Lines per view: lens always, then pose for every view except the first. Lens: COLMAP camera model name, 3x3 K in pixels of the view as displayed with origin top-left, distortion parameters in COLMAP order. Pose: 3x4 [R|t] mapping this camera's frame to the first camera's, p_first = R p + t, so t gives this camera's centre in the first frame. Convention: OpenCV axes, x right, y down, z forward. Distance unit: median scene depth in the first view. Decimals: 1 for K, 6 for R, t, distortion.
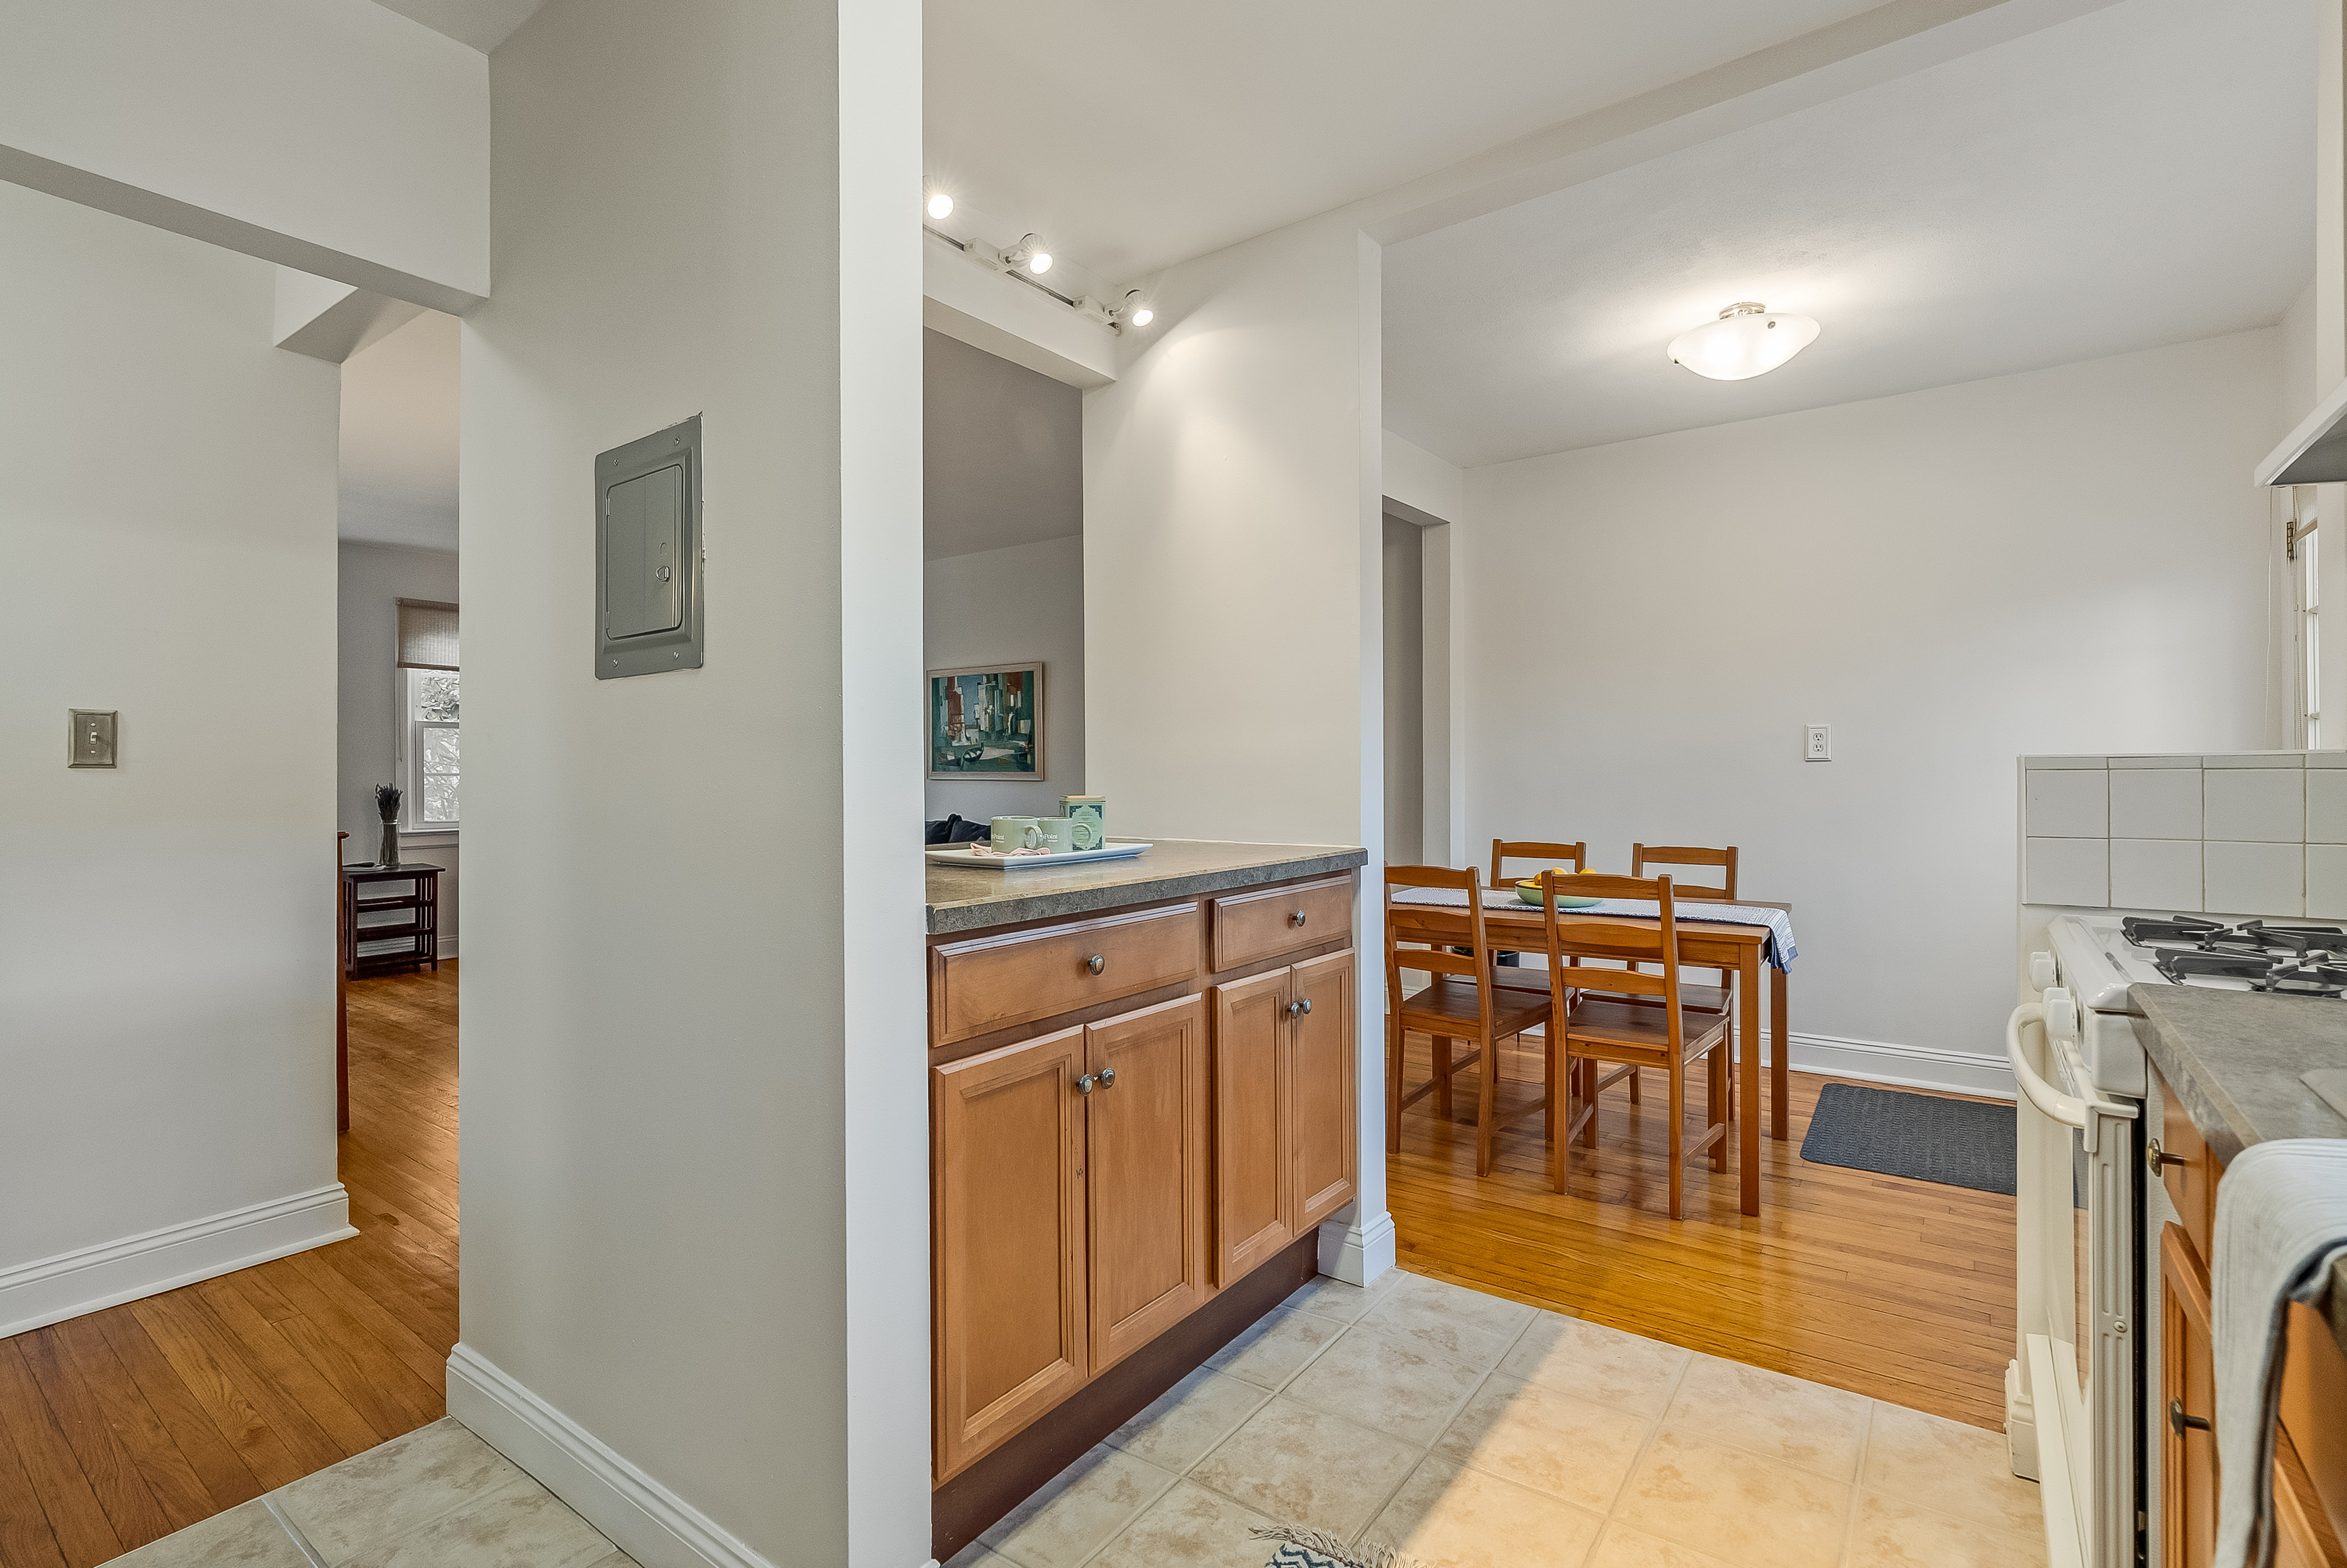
lens RADIAL K [[1078.5, 0, 1187.6], [0, 1078.5, 779.1], [0, 0, 1]] dist [-0.005097, 0.001692]
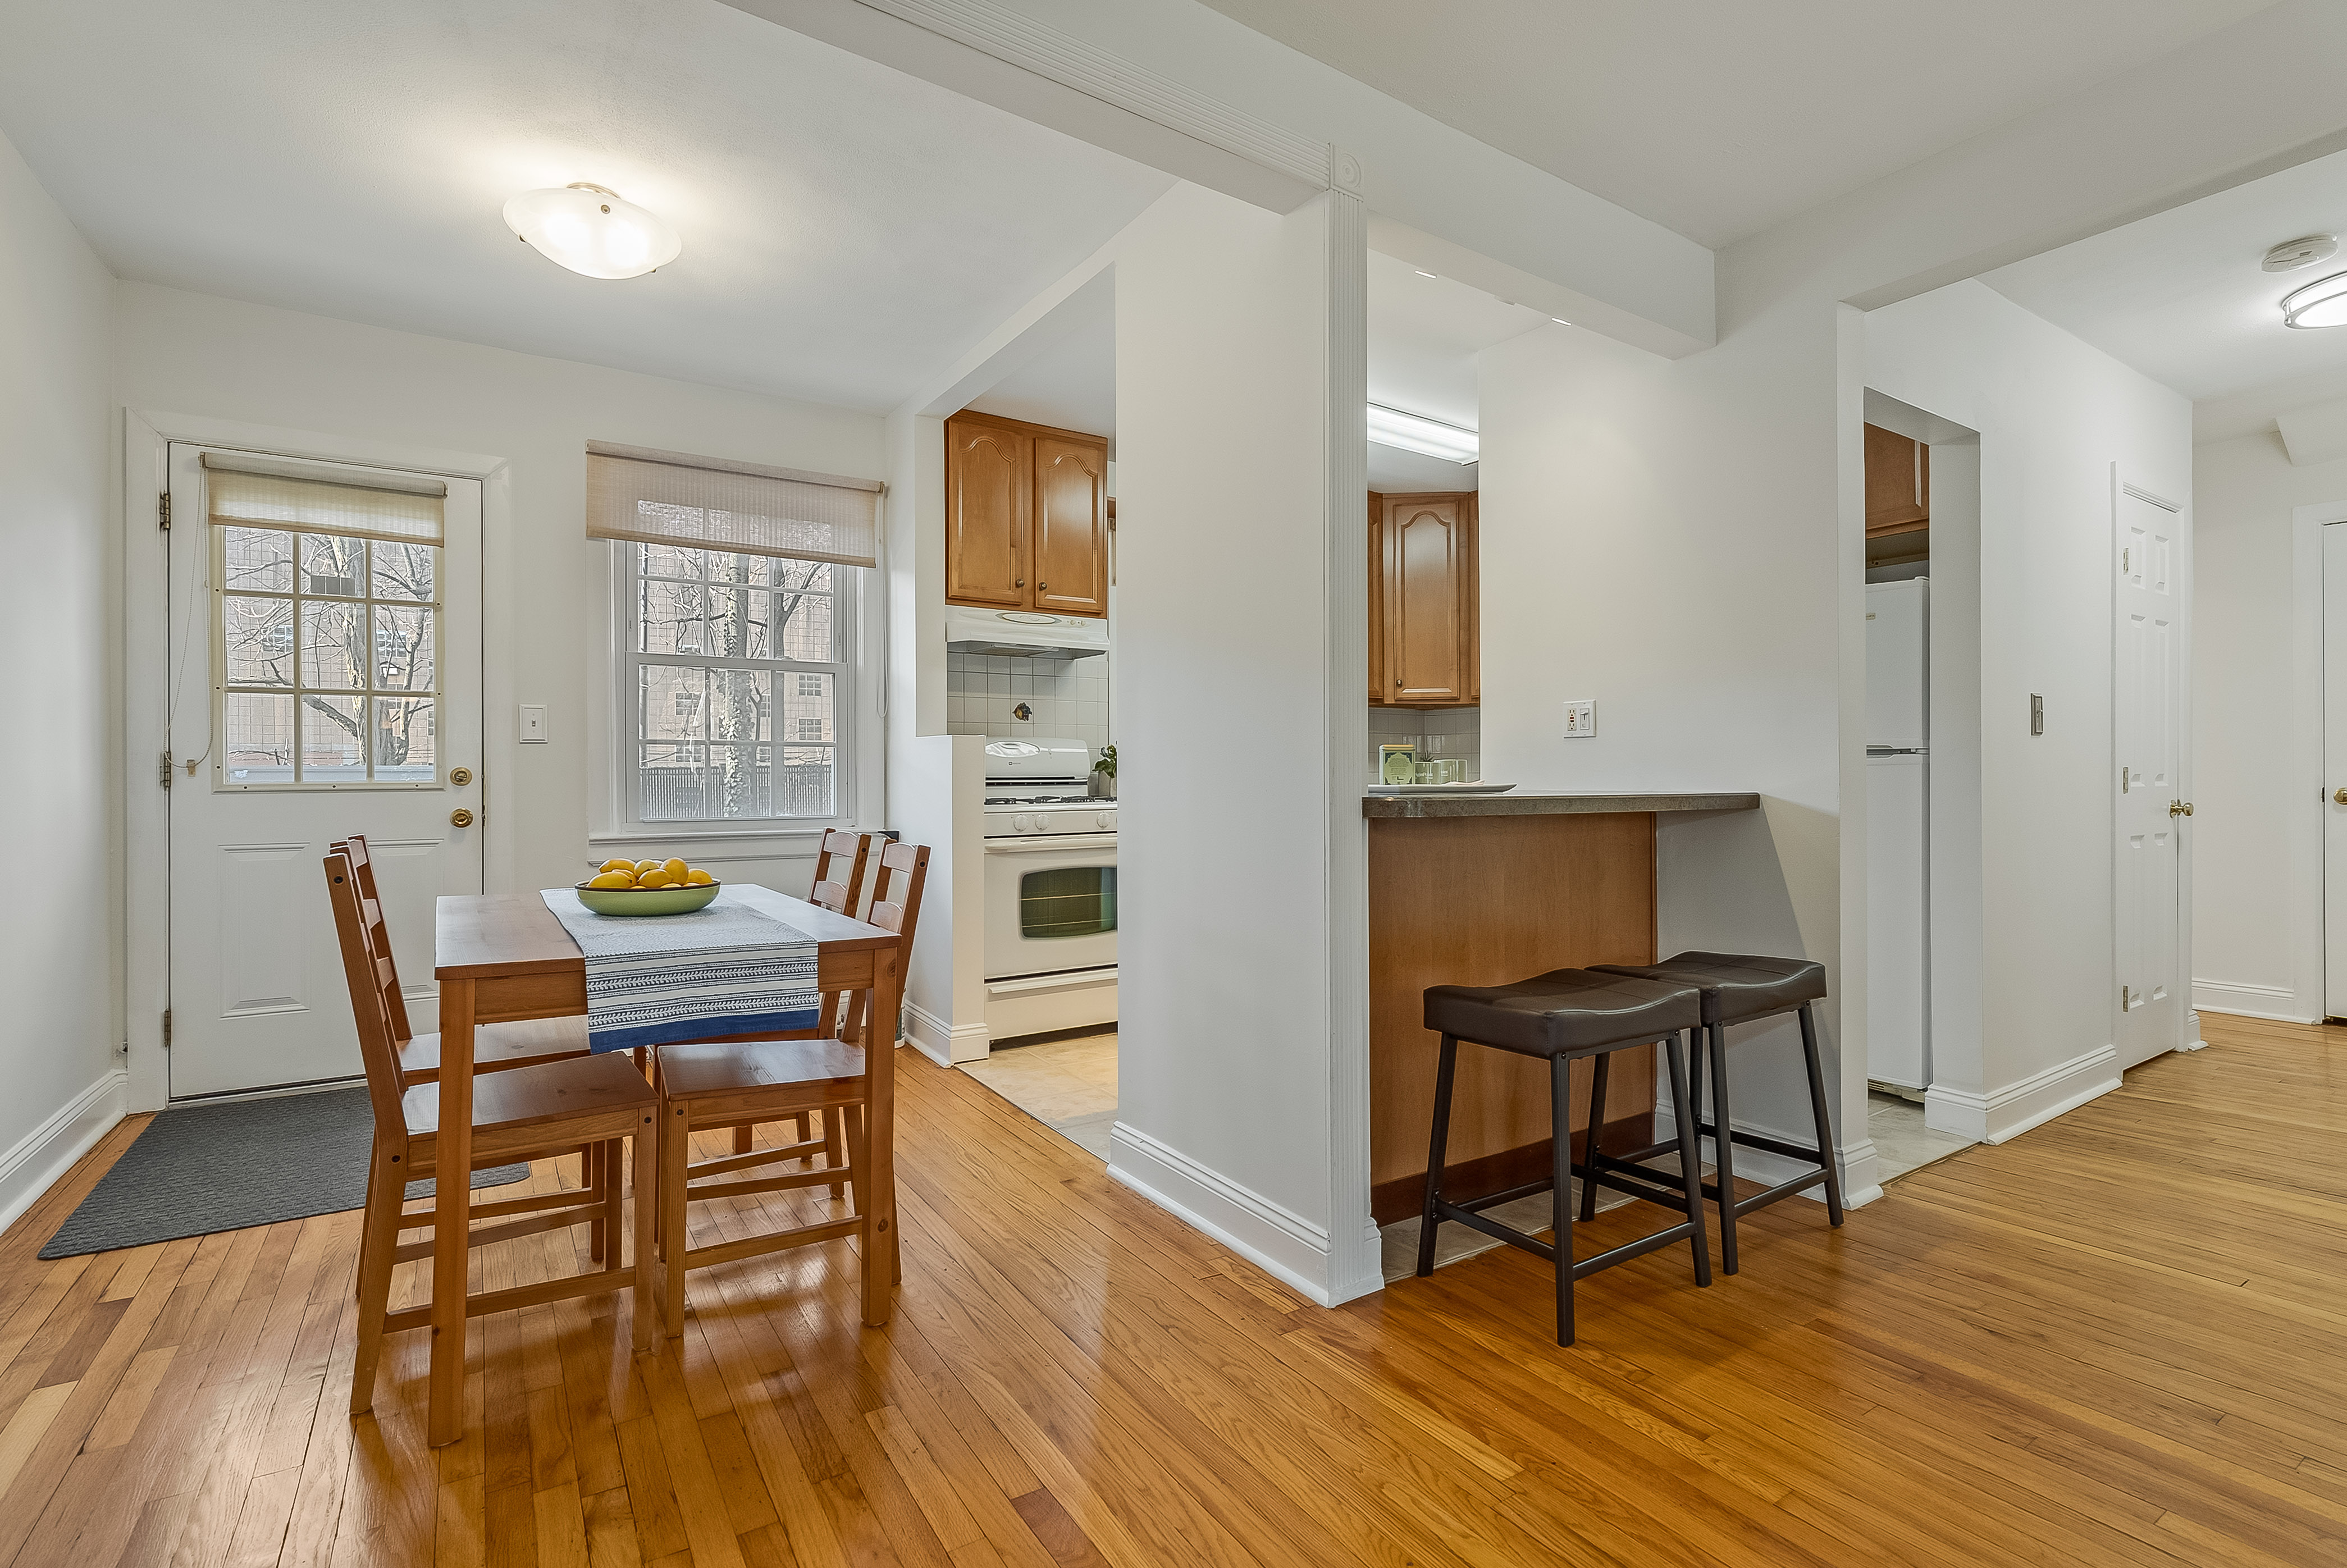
lens RADIAL K [[1078.5, 0, 1195.2], [0, 1078.5, 777.2], [0, 0, 1]] dist [-0.005097, 0.001692]
pose [[-0.928470, 0.007157, 0.371338, -0.126603], [0.008767, 0.999958, 0.002647, 0.015961], [-0.371304, 0.005713, -0.928494, 0.797327]]
